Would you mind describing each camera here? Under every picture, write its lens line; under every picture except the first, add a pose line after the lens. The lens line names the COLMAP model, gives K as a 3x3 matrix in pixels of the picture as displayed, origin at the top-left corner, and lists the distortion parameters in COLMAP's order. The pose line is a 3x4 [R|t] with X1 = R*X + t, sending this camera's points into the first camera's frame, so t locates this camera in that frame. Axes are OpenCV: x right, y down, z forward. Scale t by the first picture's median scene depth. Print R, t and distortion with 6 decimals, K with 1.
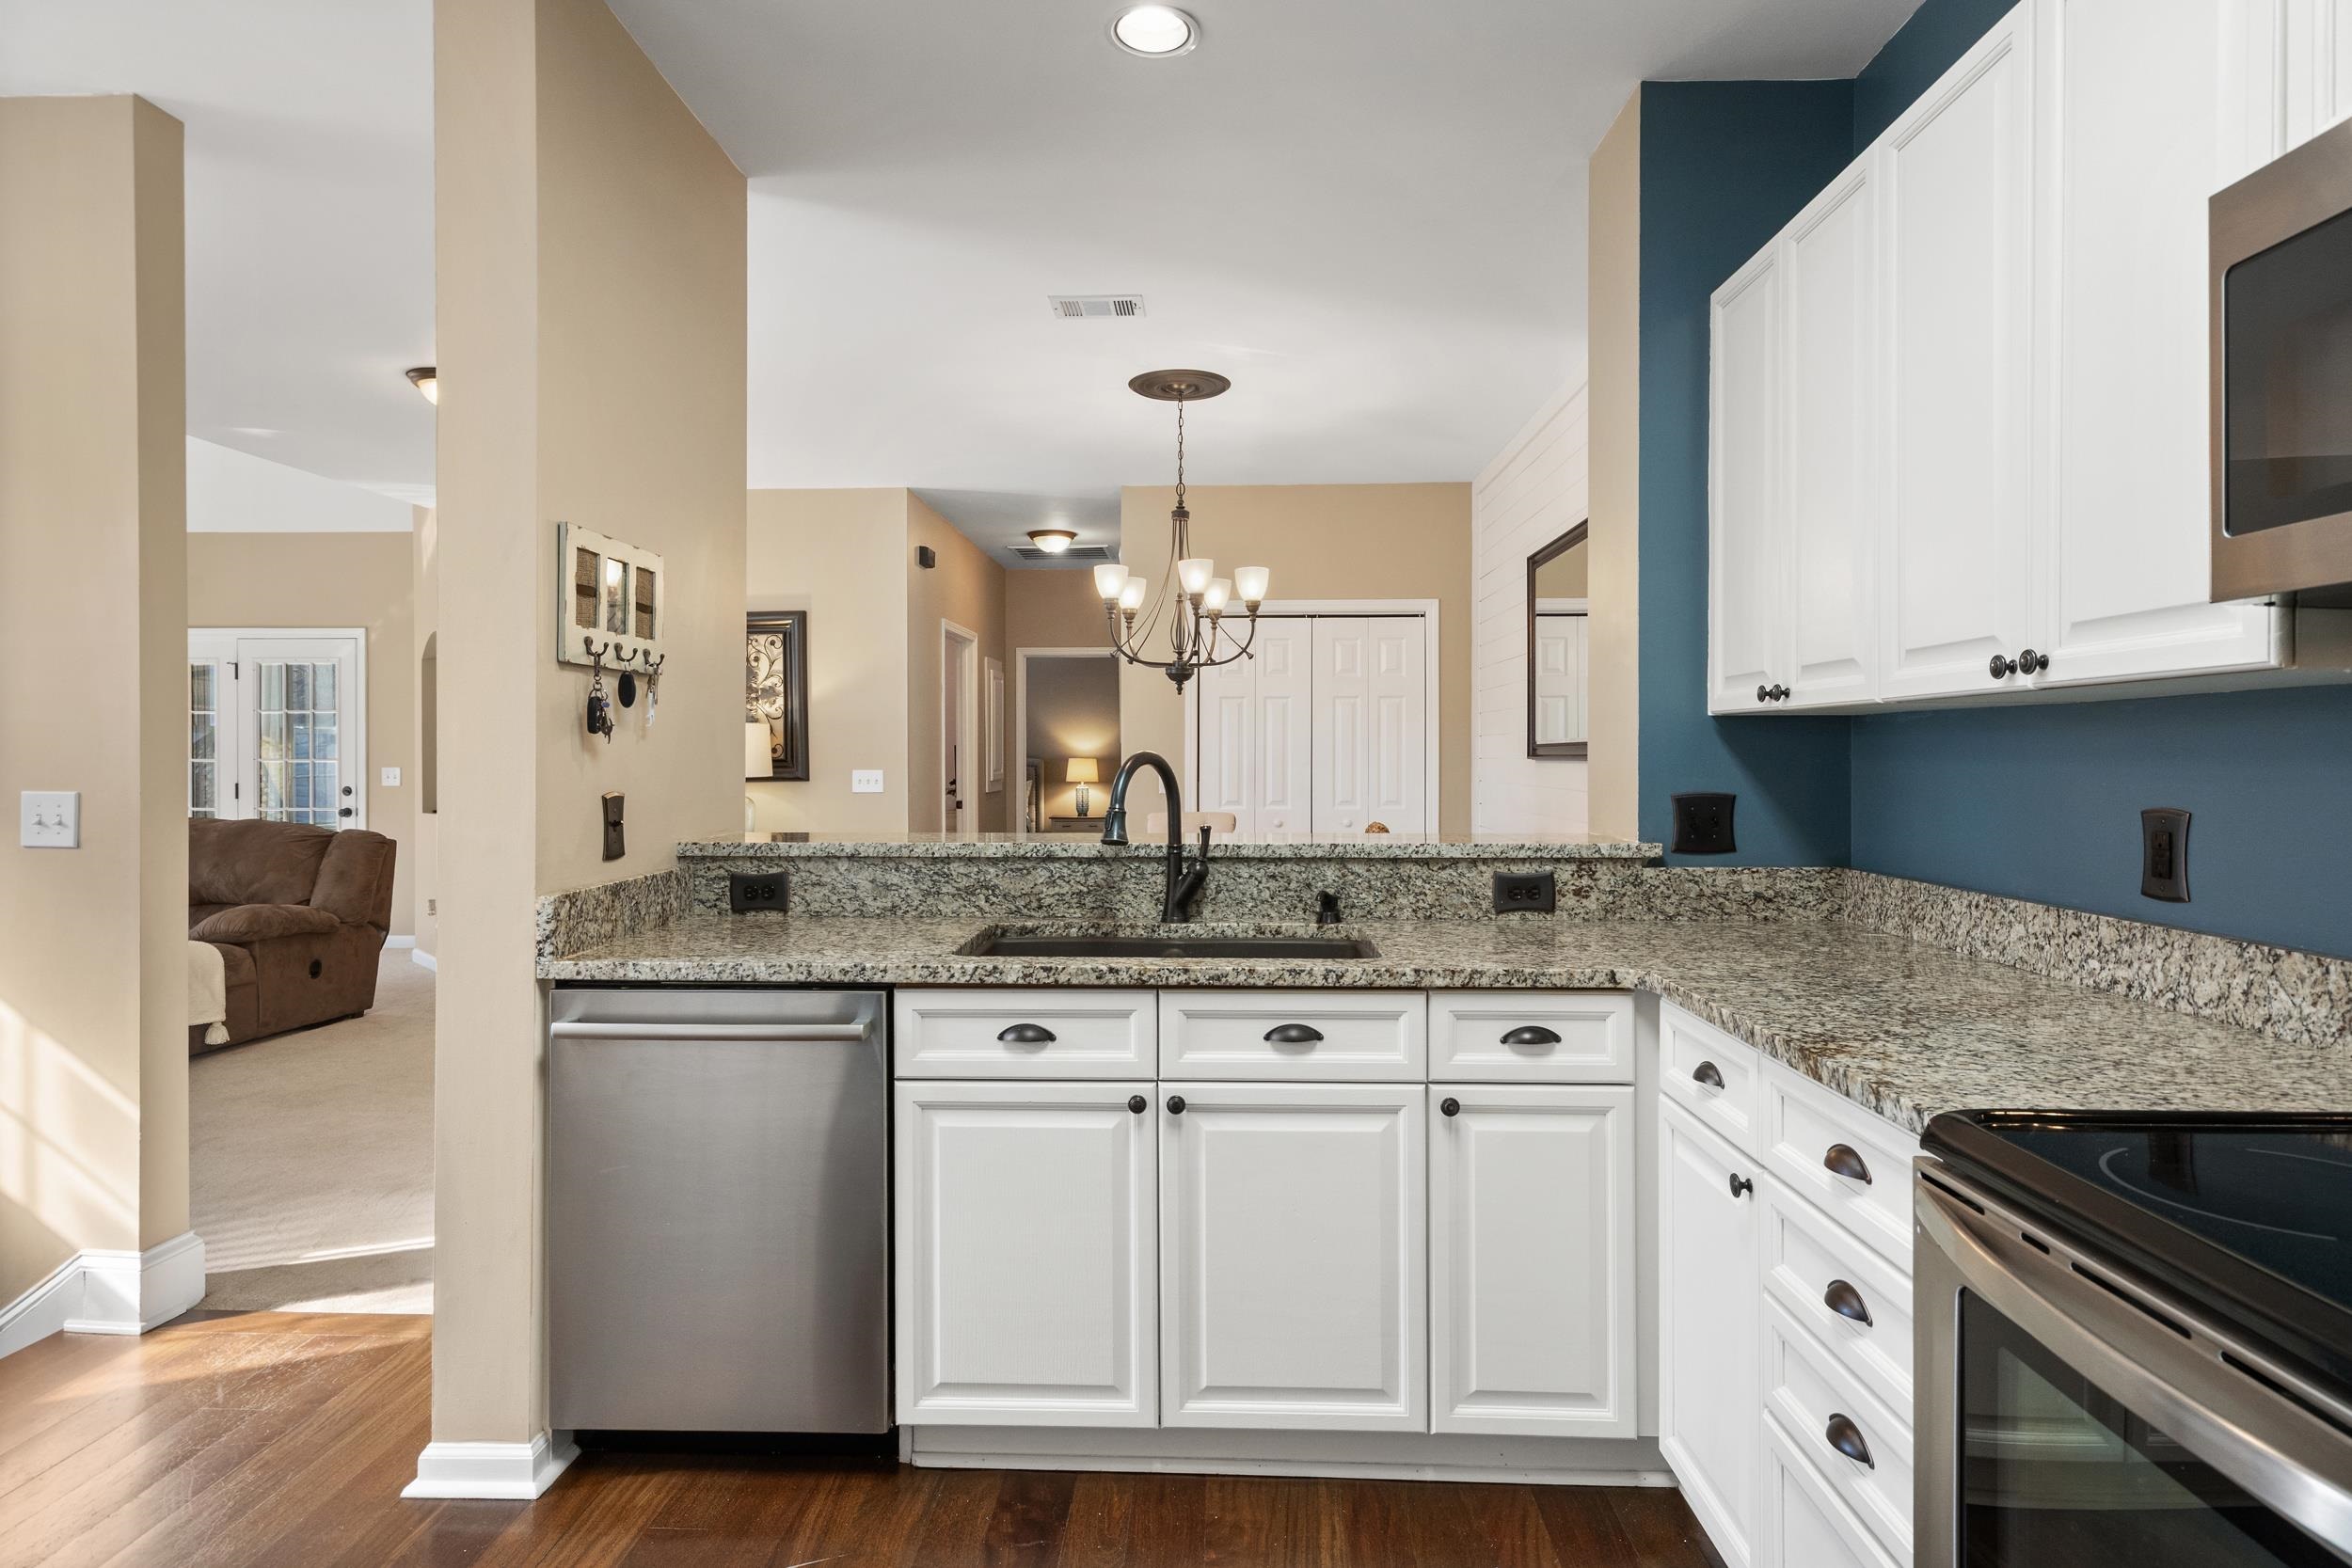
lens RADIAL K [[1274.0, 0, 1169.7], [0, 1274.0, 758.0], [0, 0, 1]] dist [0.003659, 0.001712]
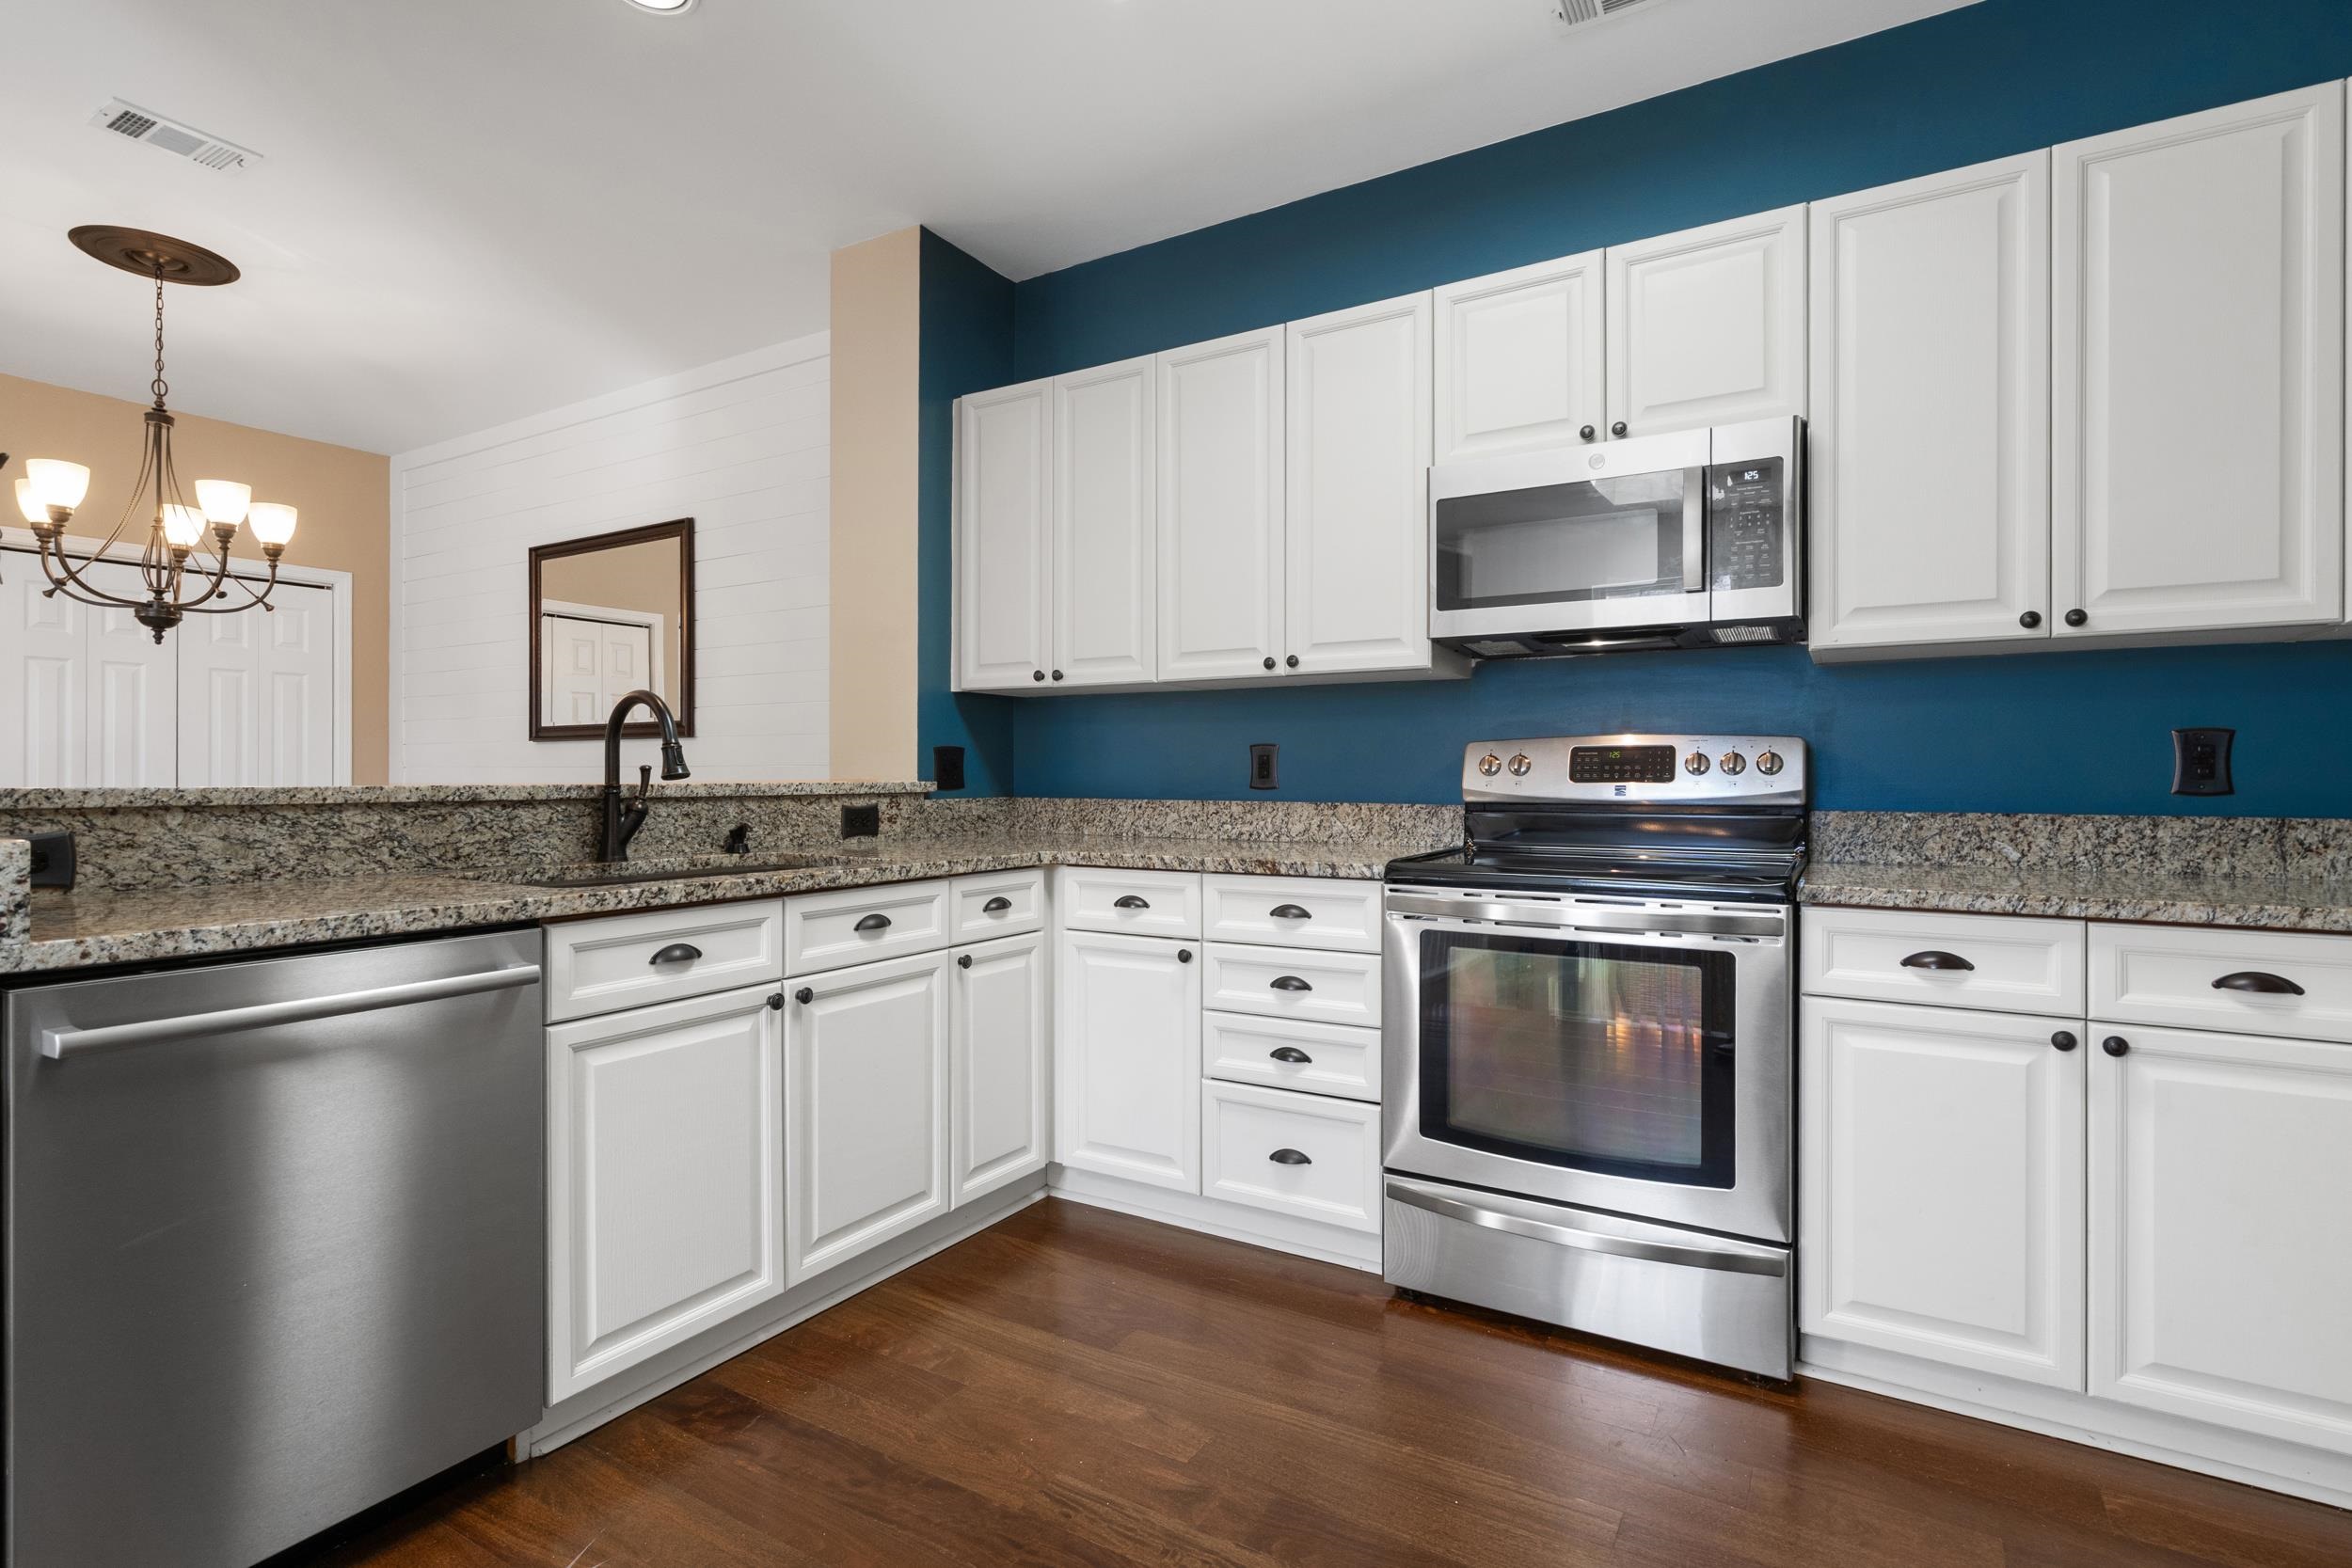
lens RADIAL K [[1137.7, 0, 1161.6], [0, 1137.7, 776.6], [0, 0, 1]] dist [0.002530, 0.000845]
pose [[0.486063, 0.000558, 0.873923, -0.644577], [-0.000292, 1.000000, -0.000476, 0.069788], [-0.873924, -0.000024, 0.486063, 0.208673]]
